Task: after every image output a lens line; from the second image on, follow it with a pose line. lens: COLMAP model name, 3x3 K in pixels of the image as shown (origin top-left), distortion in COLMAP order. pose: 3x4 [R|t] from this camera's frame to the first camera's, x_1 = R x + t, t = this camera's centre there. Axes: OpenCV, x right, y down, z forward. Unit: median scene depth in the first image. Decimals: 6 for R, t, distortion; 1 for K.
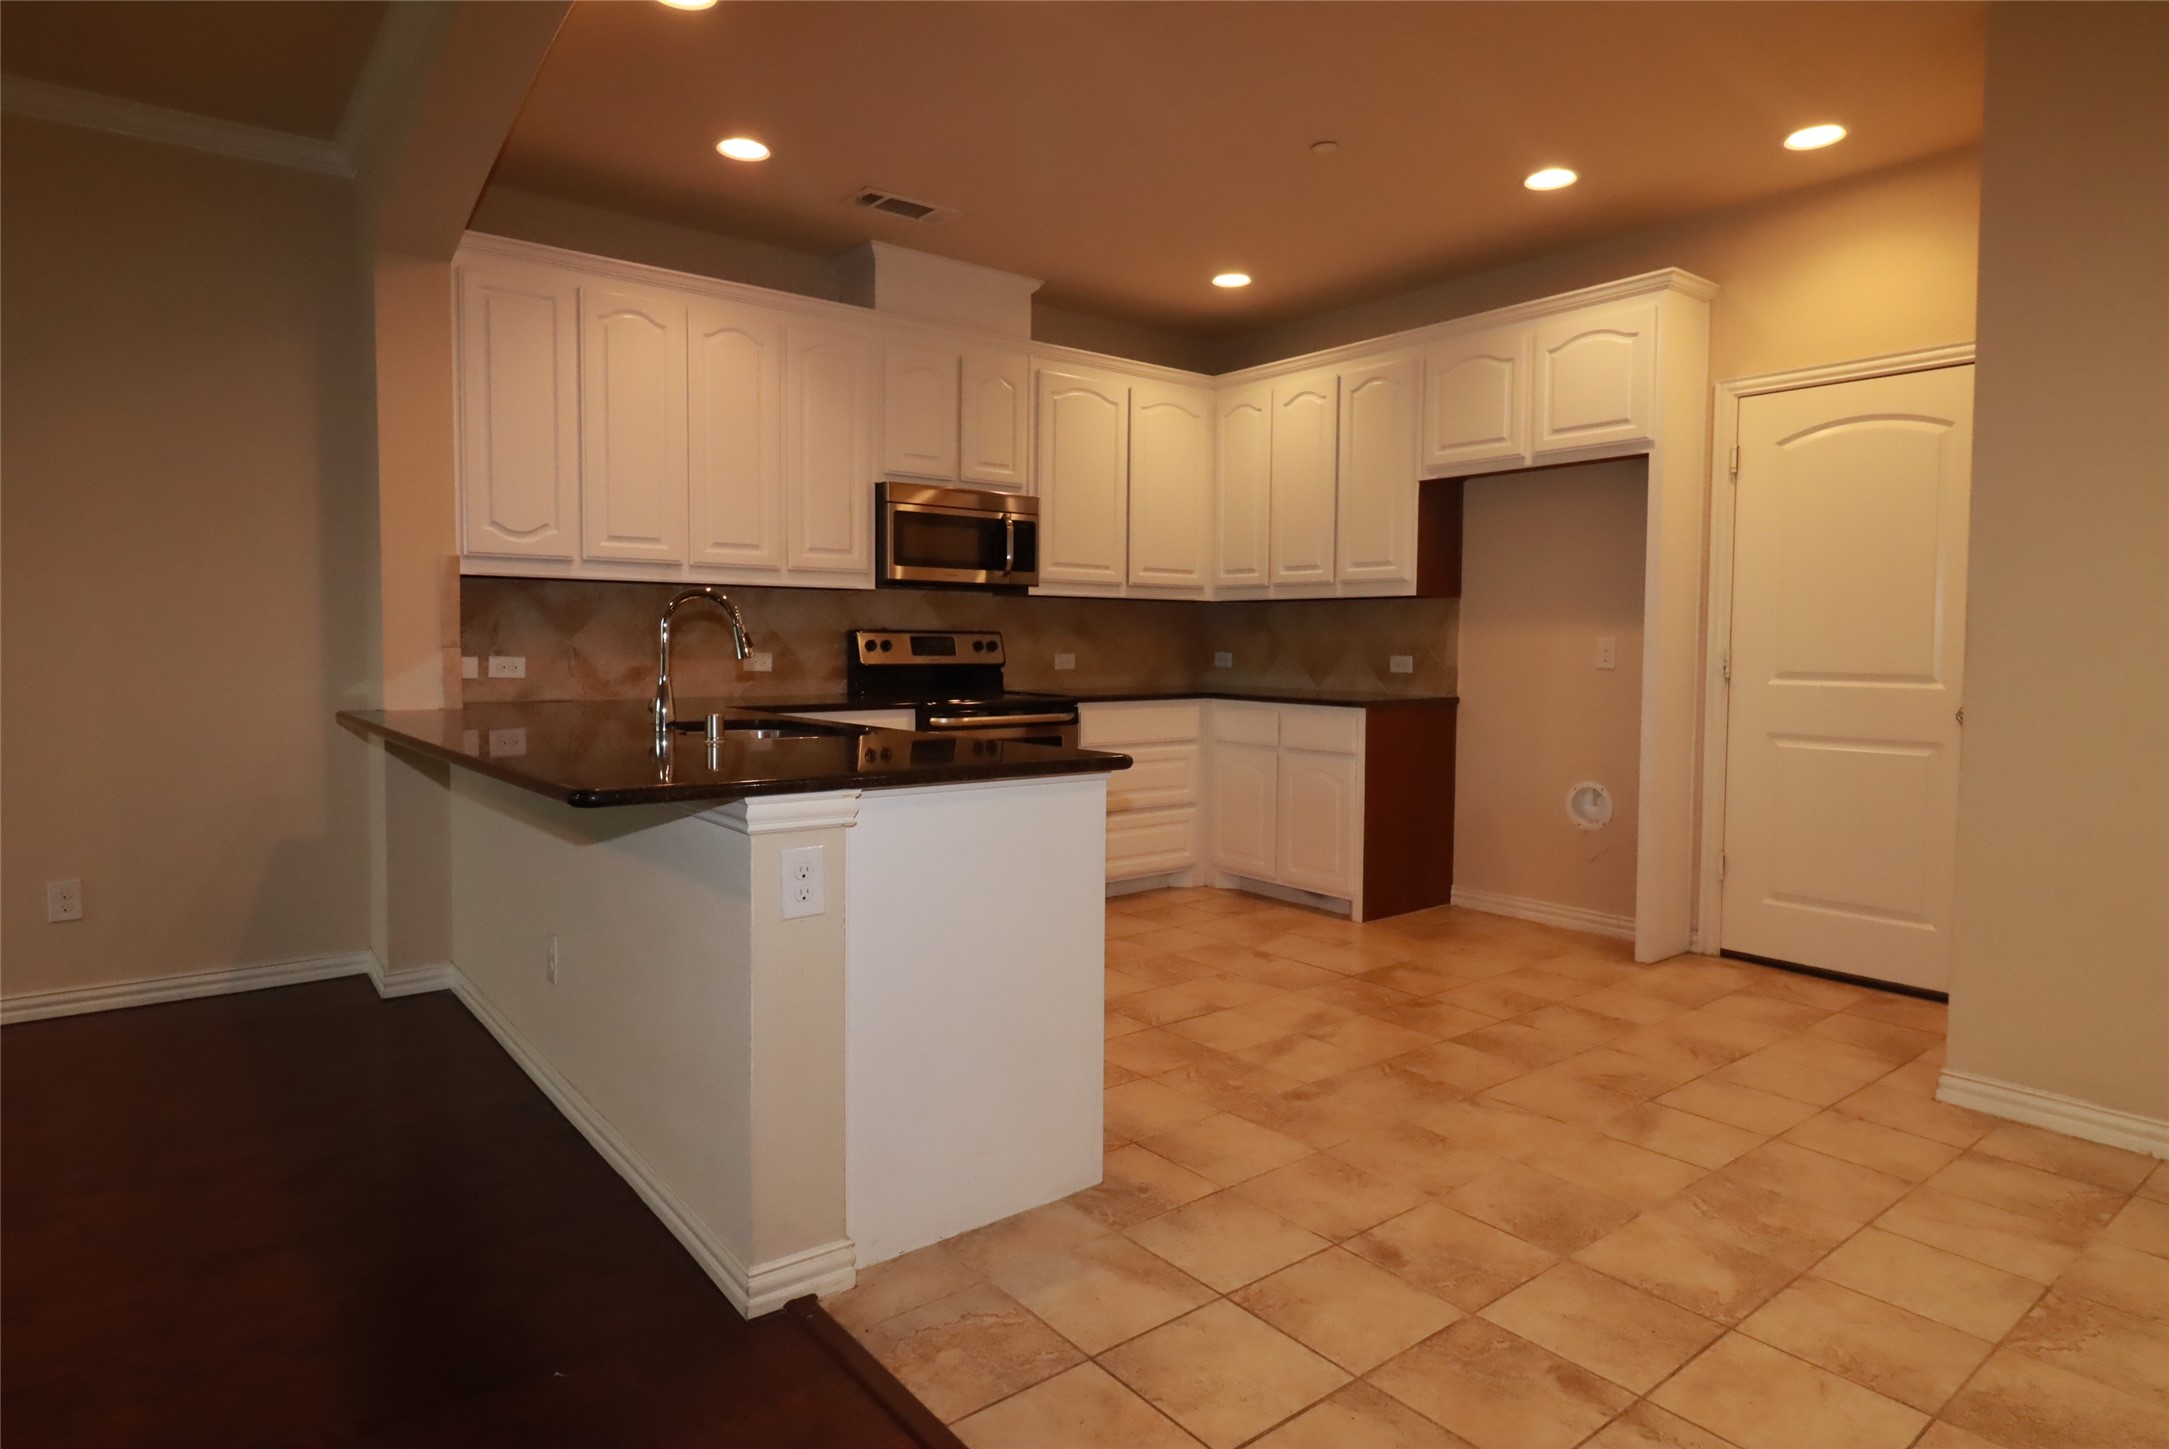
lens RADIAL K [[1204.1, 0, 1094.7], [0, 1204.1, 716.1], [0, 0, 1]] dist [0.001574, -0.012855]
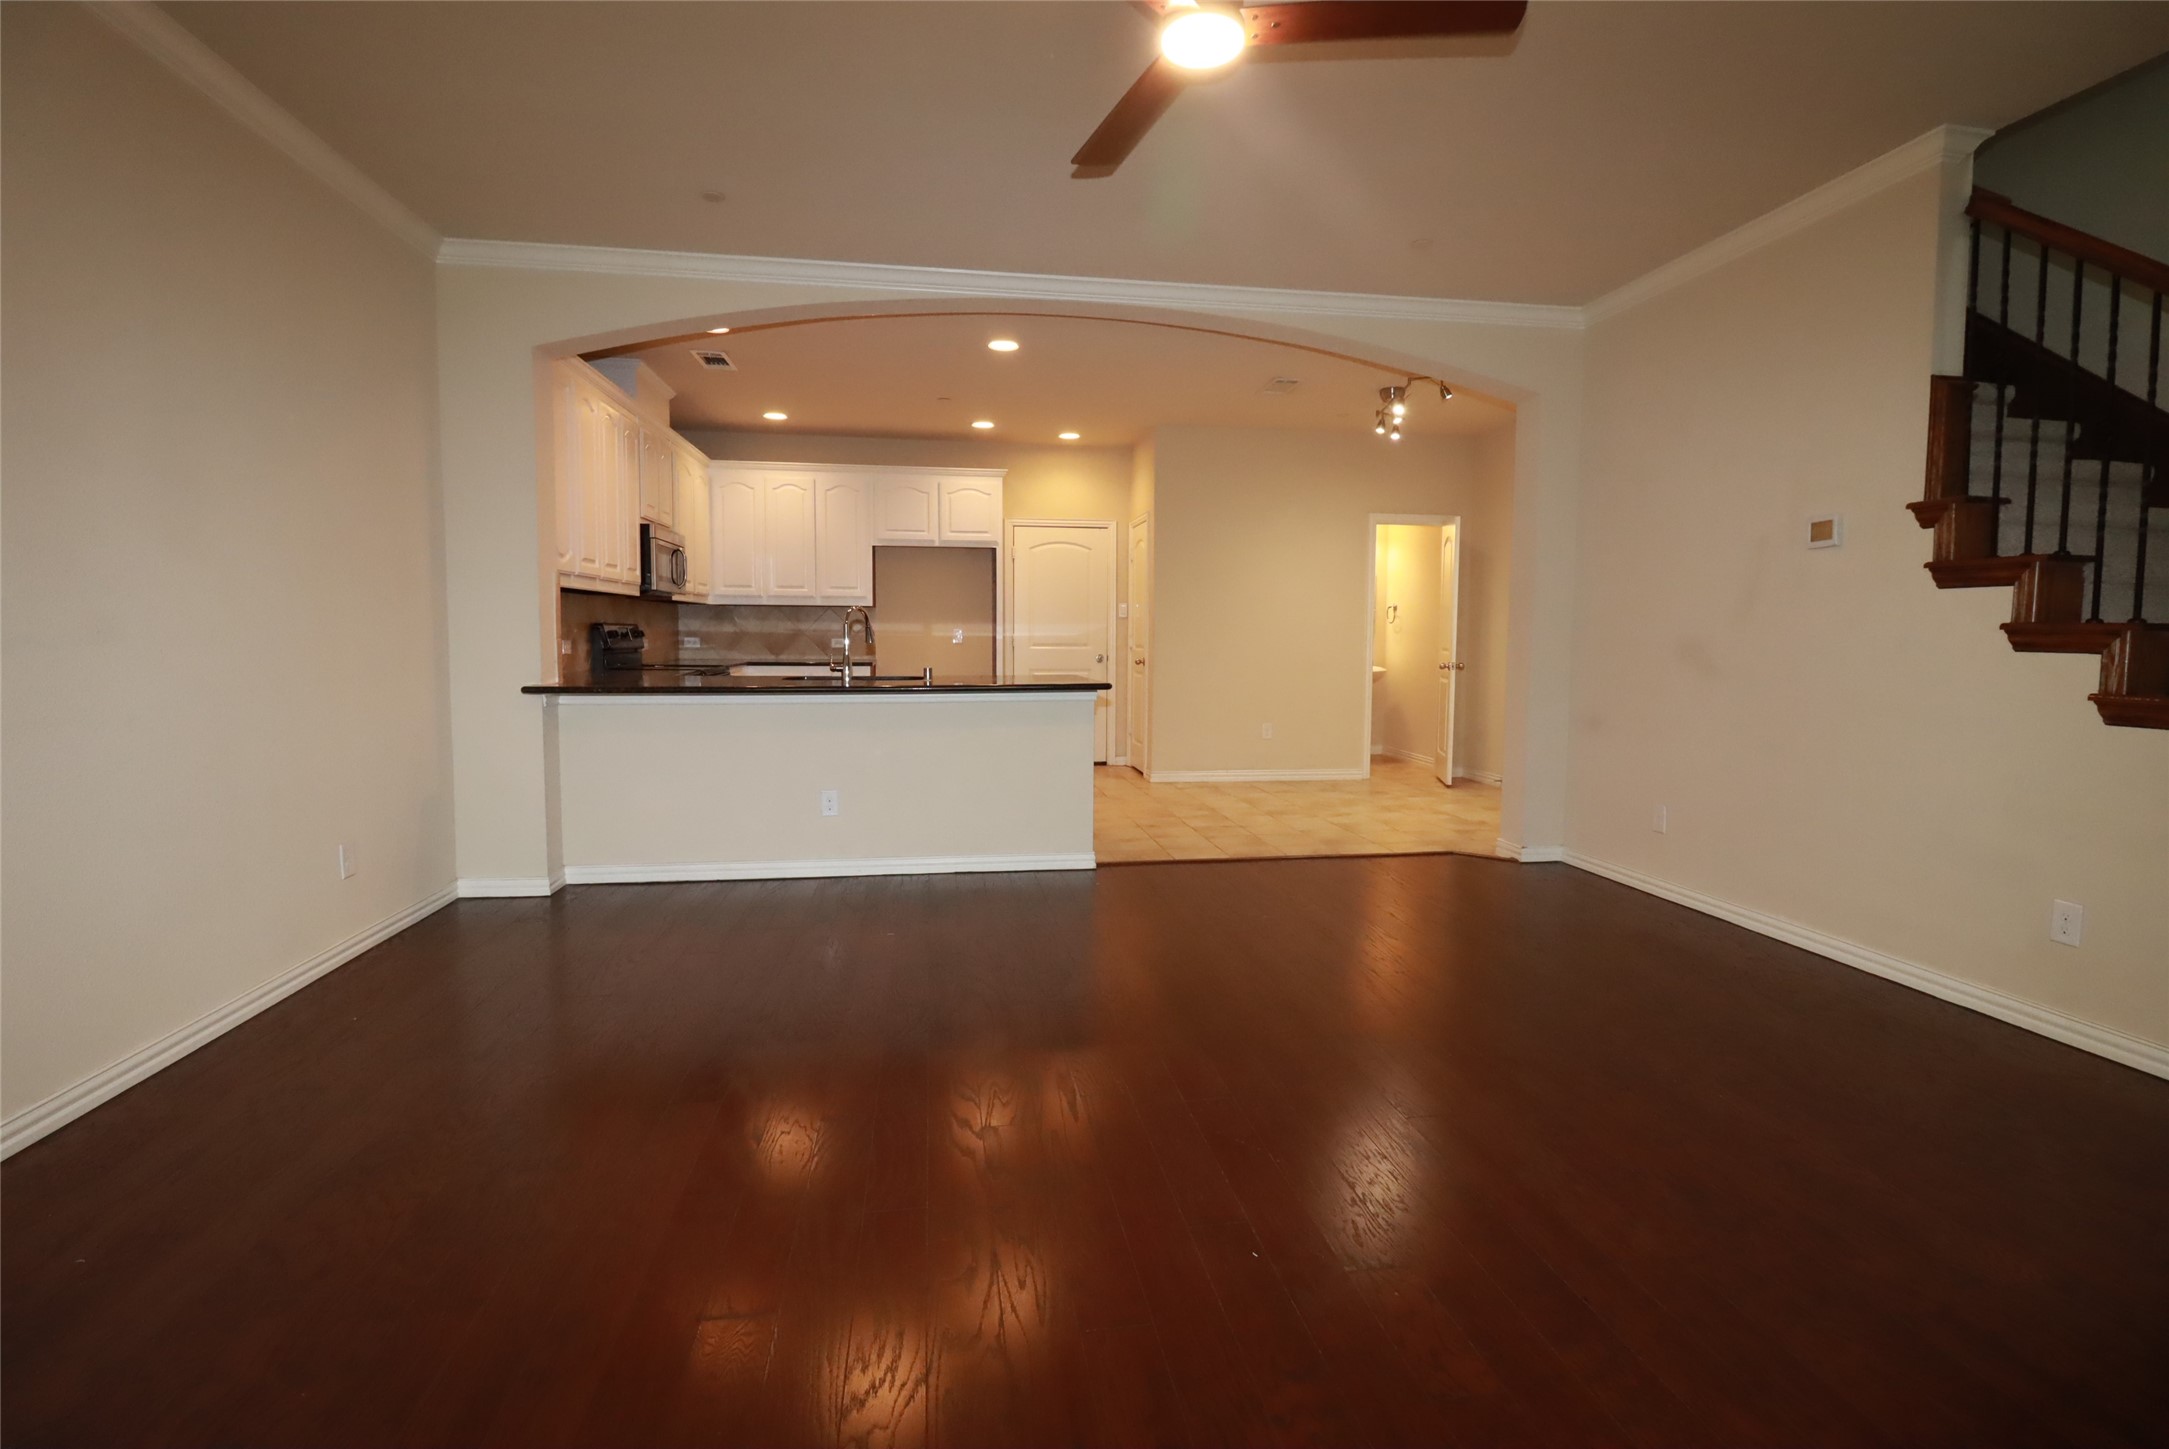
lens RADIAL K [[1002.1, 0, 1087.5], [0, 1002.1, 703.2], [0, 0, 1]] dist [-0.001572, -0.013295]
pose [[0.491784, -0.065908, 0.868219, -1.102742], [0.051247, 0.997593, 0.046702, -0.005329], [-0.869208, 0.021526, 0.493978, -0.077520]]
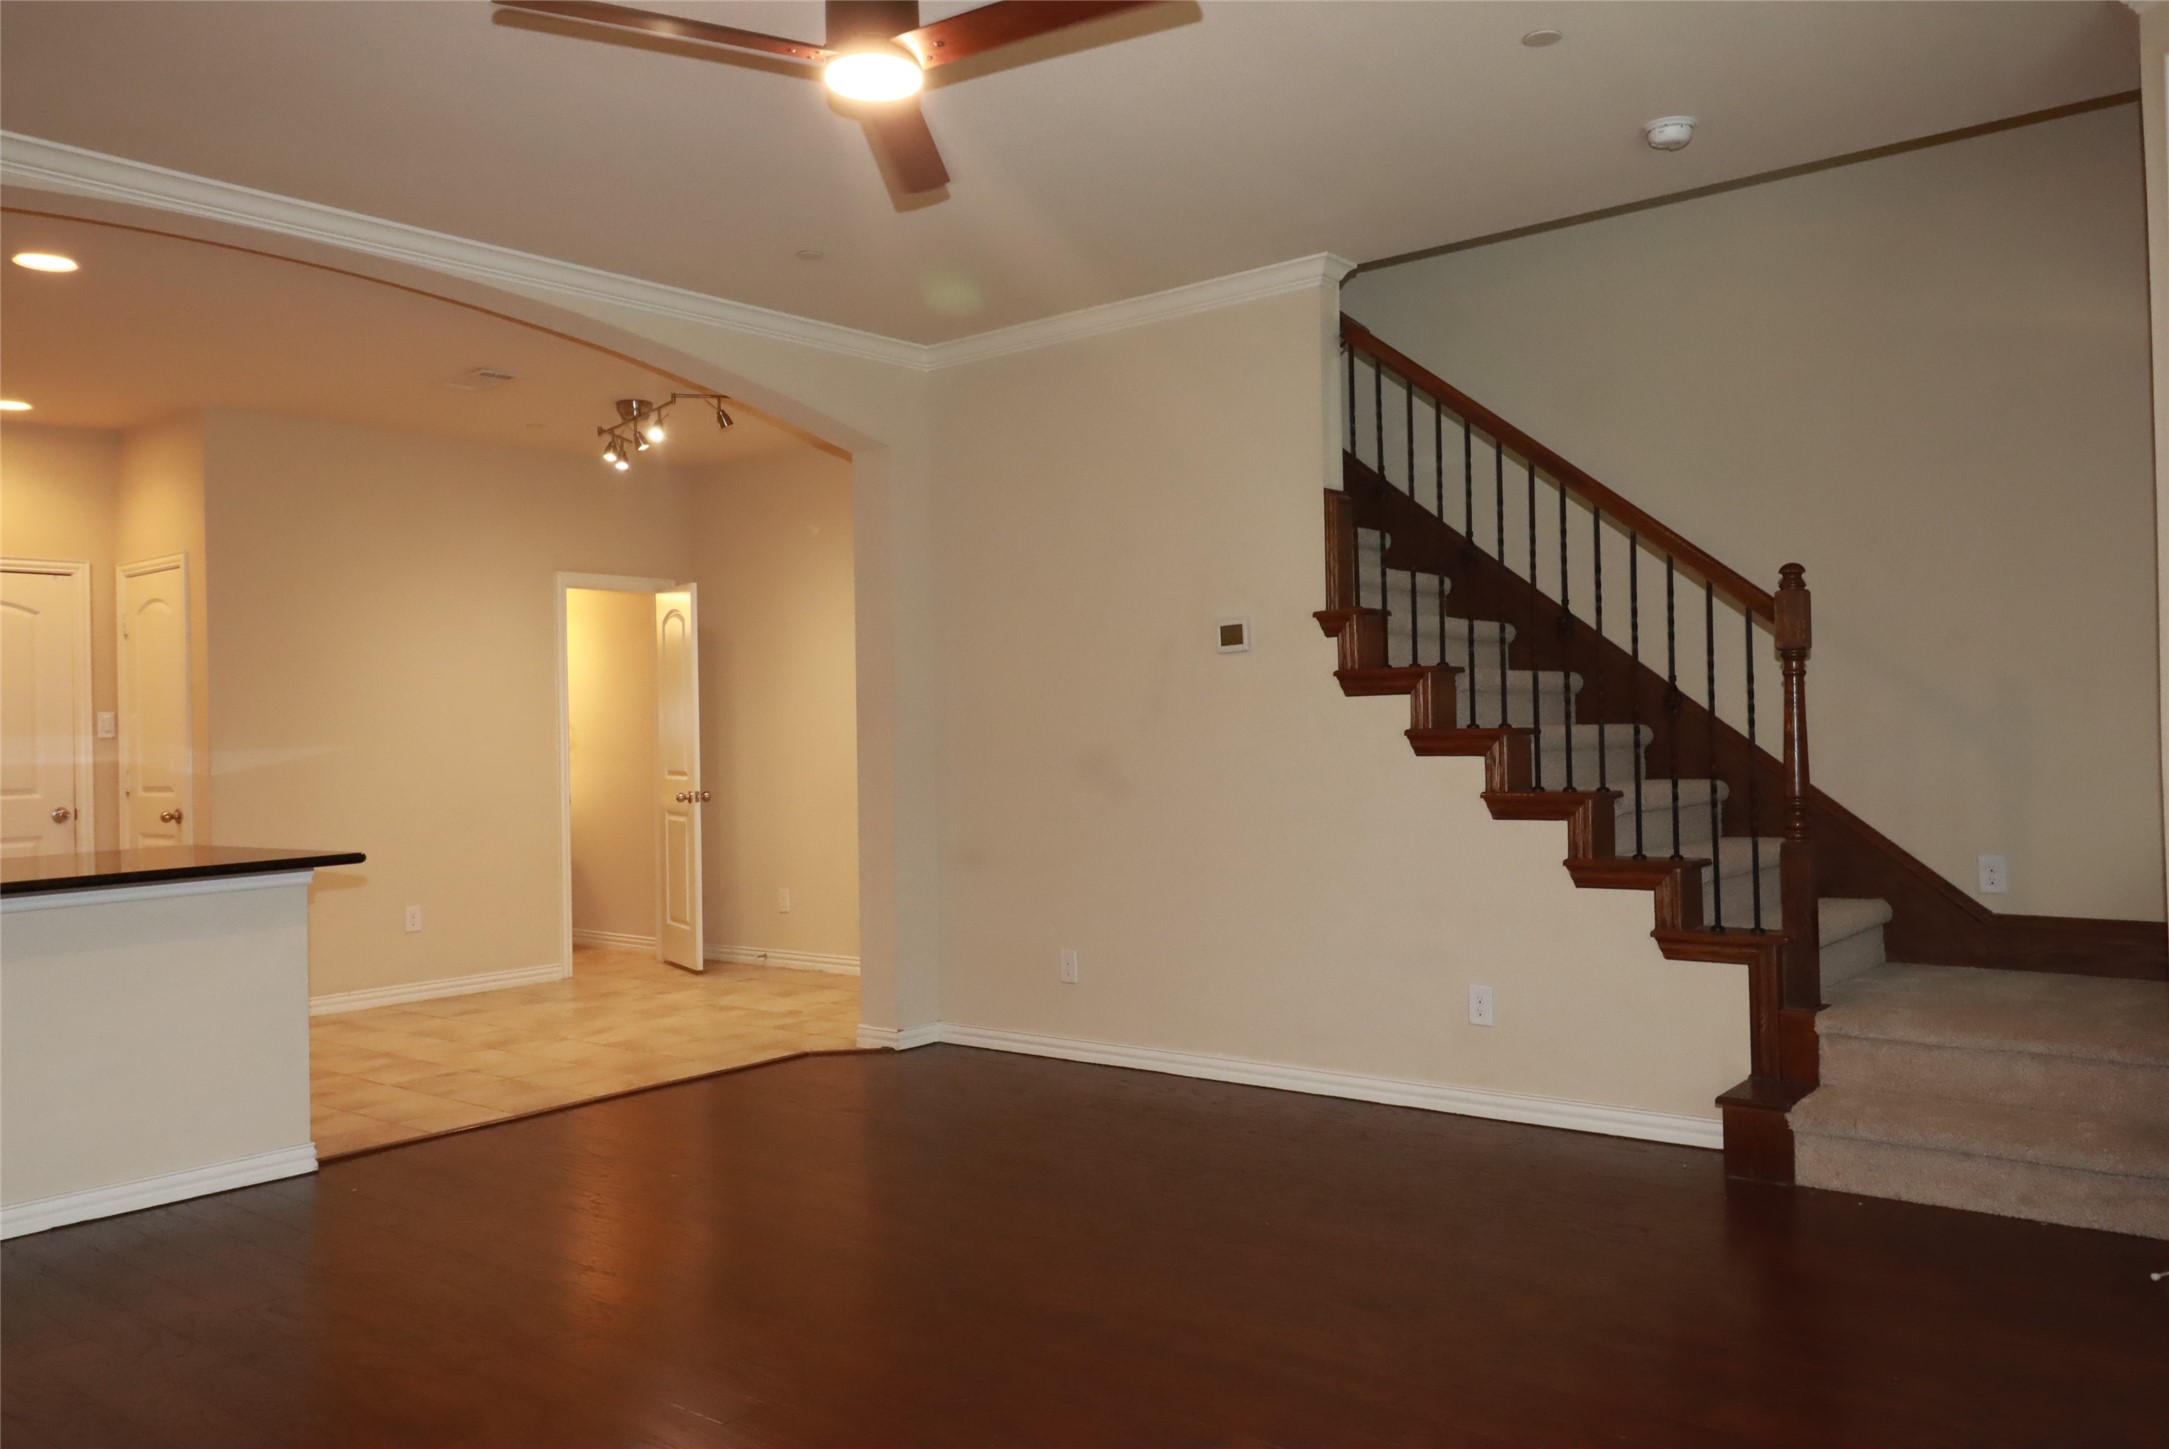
lens RADIAL K [[1649.3, 0, 1097.7], [0, 1649.3, 706.6], [0, 0, 1]] dist [0.011310, -0.003713]
pose [[-0.222021, 0.011216, 0.974977, -1.316868], [0.079727, 0.996794, 0.006688, -0.038680], [-0.971777, 0.079217, -0.222203, 0.191630]]
